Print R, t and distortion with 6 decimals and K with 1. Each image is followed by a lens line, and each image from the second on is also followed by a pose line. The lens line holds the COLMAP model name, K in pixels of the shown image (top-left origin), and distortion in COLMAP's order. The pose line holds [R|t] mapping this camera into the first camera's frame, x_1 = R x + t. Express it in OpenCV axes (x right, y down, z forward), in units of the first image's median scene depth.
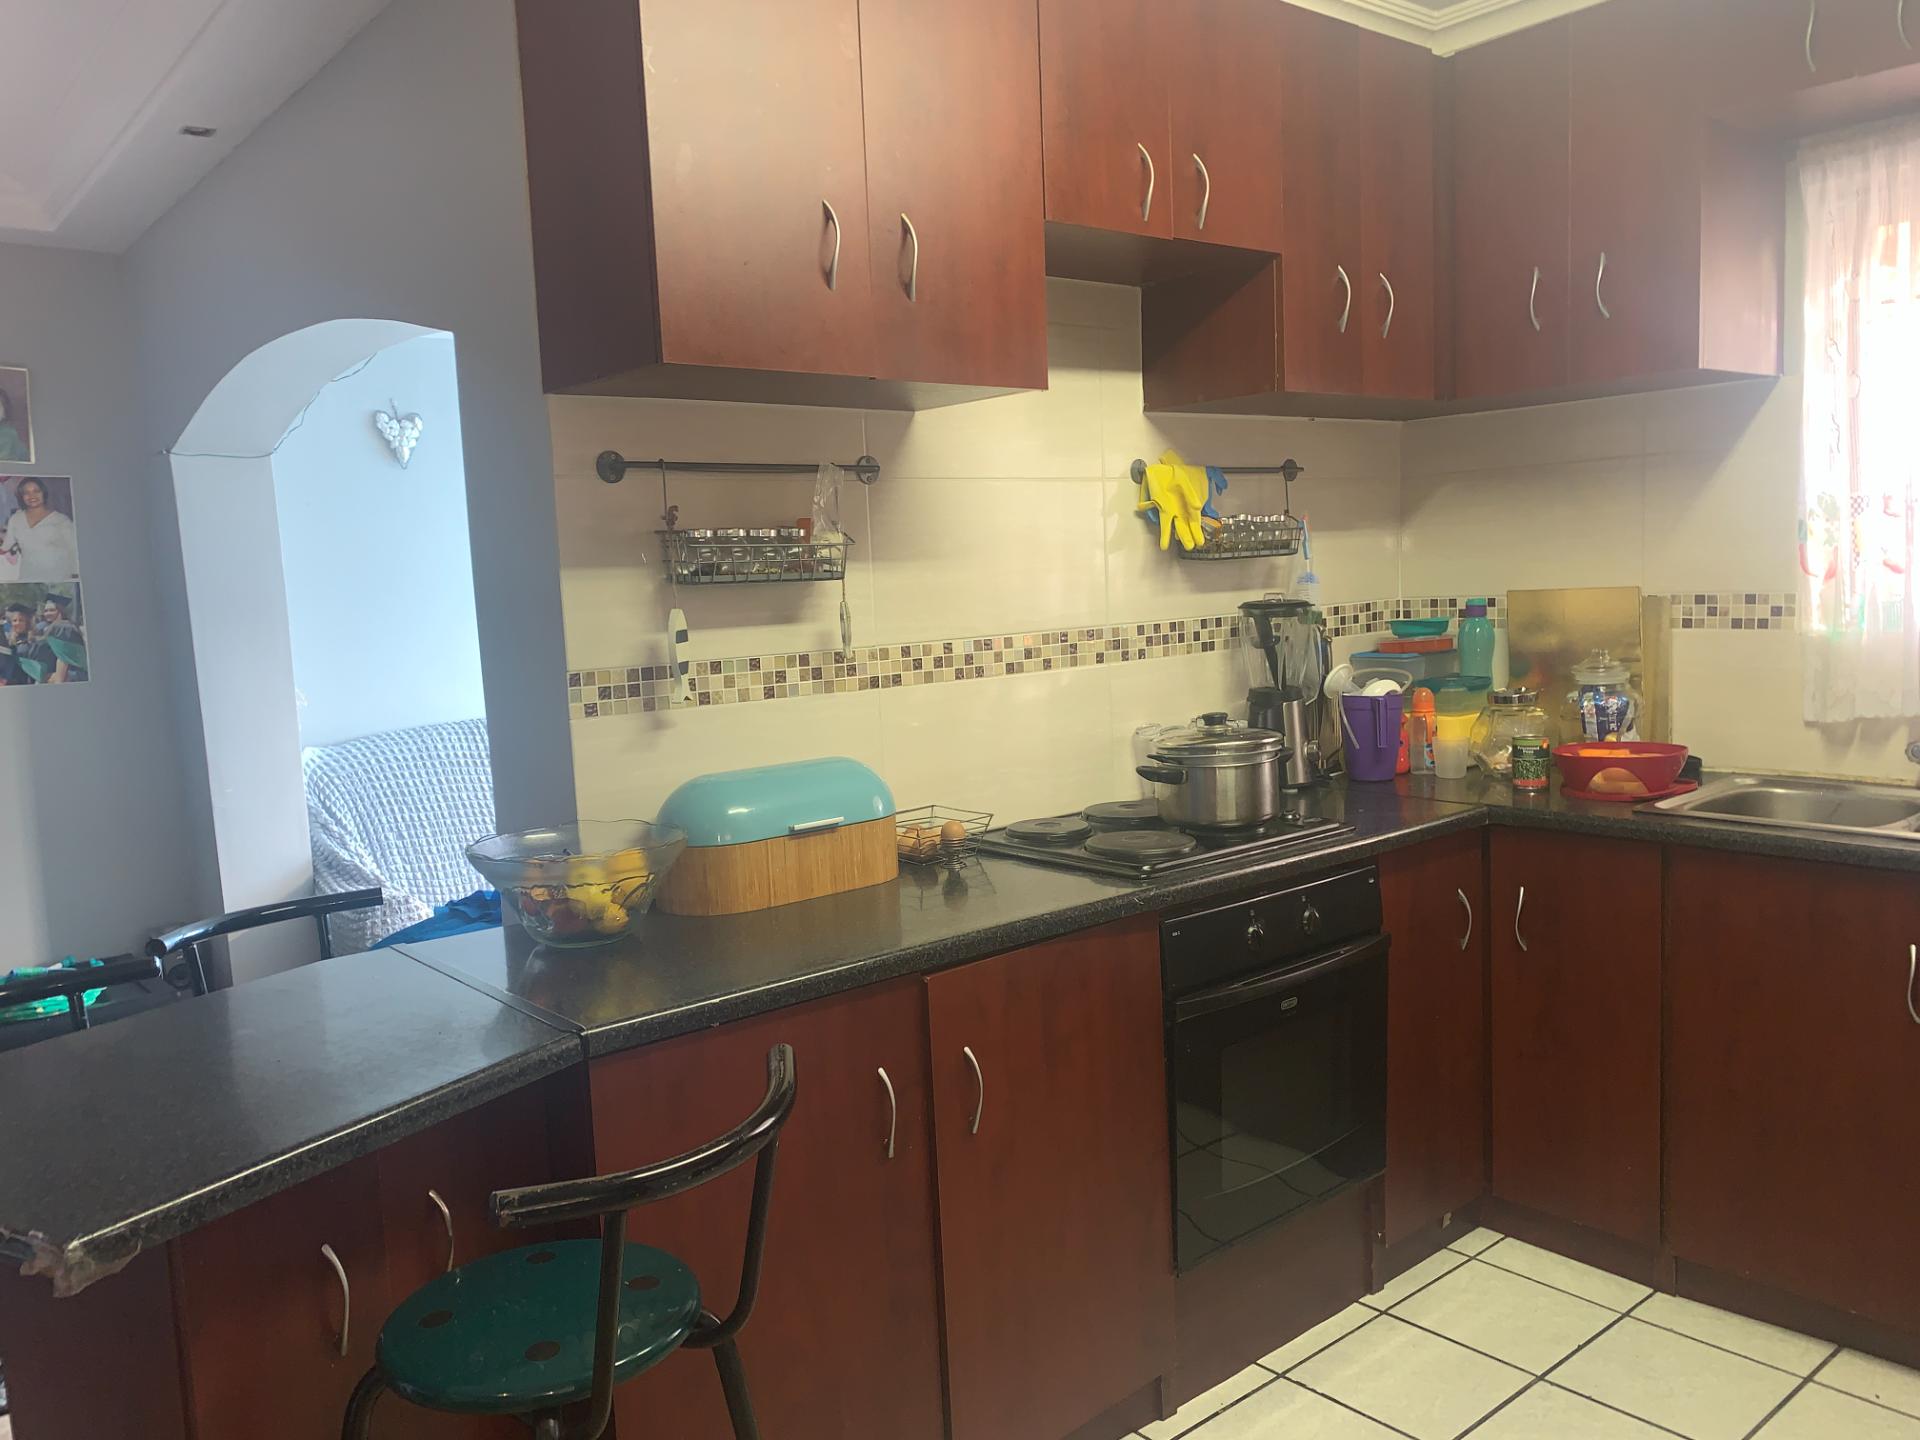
lens RADIAL K [[1463.7, 0, 955.4], [0, 1463.7, 727.8], [0, 0, 1]] dist [-0.002648, 0.004261]
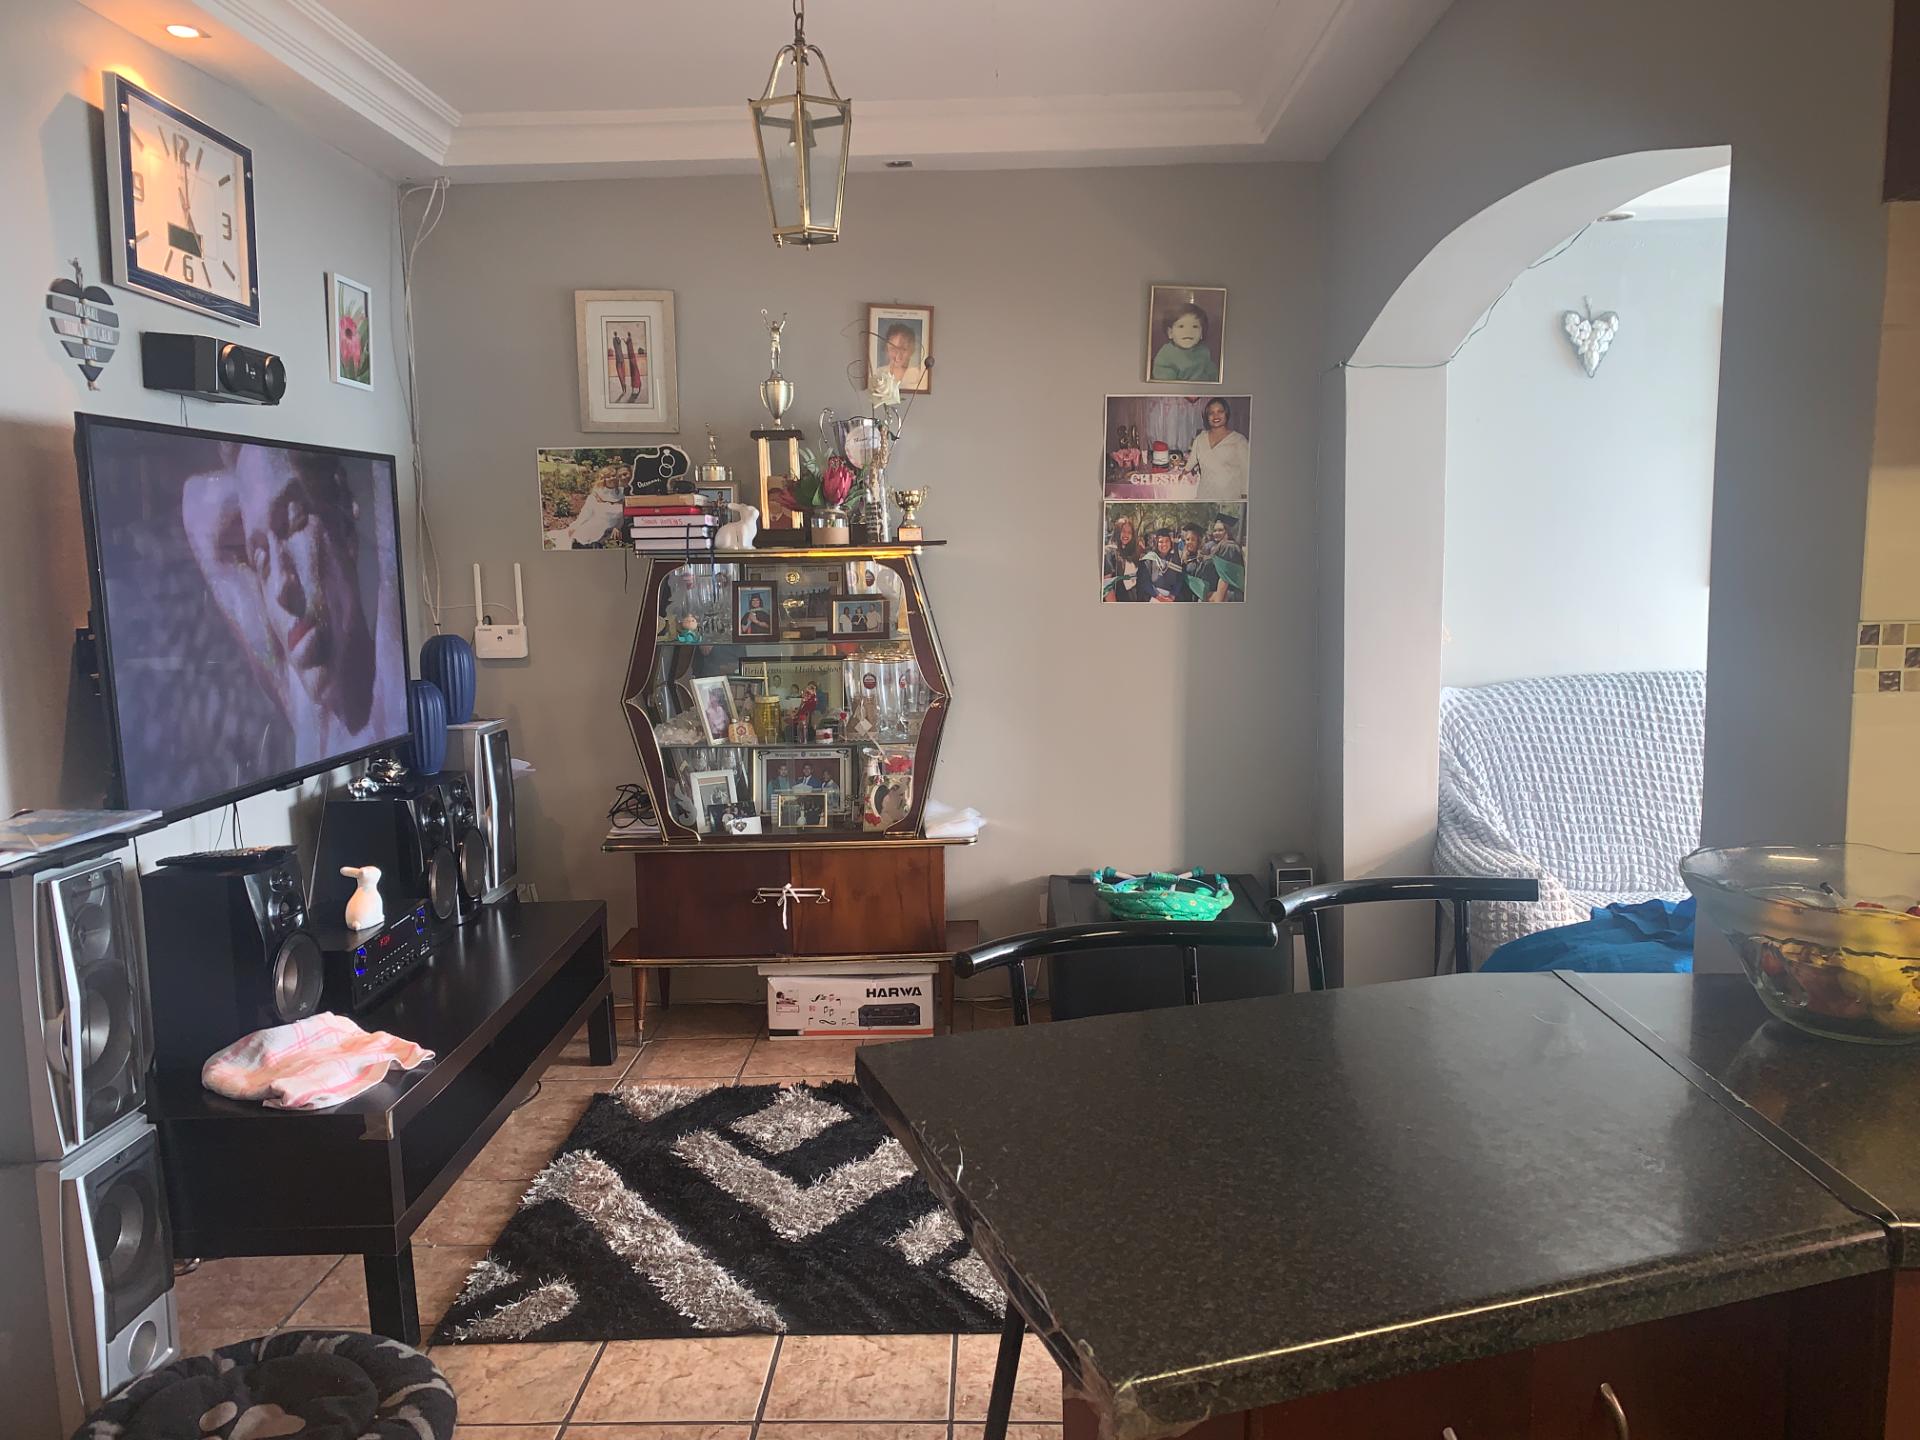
lens RADIAL K [[1456.5, 0, 957.9], [0, 1456.5, 751.8], [0, 0, 1]] dist [0.097231, -0.174804]
pose [[0.743325, 0.124049, -0.657328, -0.059617], [-0.087590, 0.992244, 0.088205, -0.001124], [0.663171, -0.007989, 0.748425, 0.106179]]
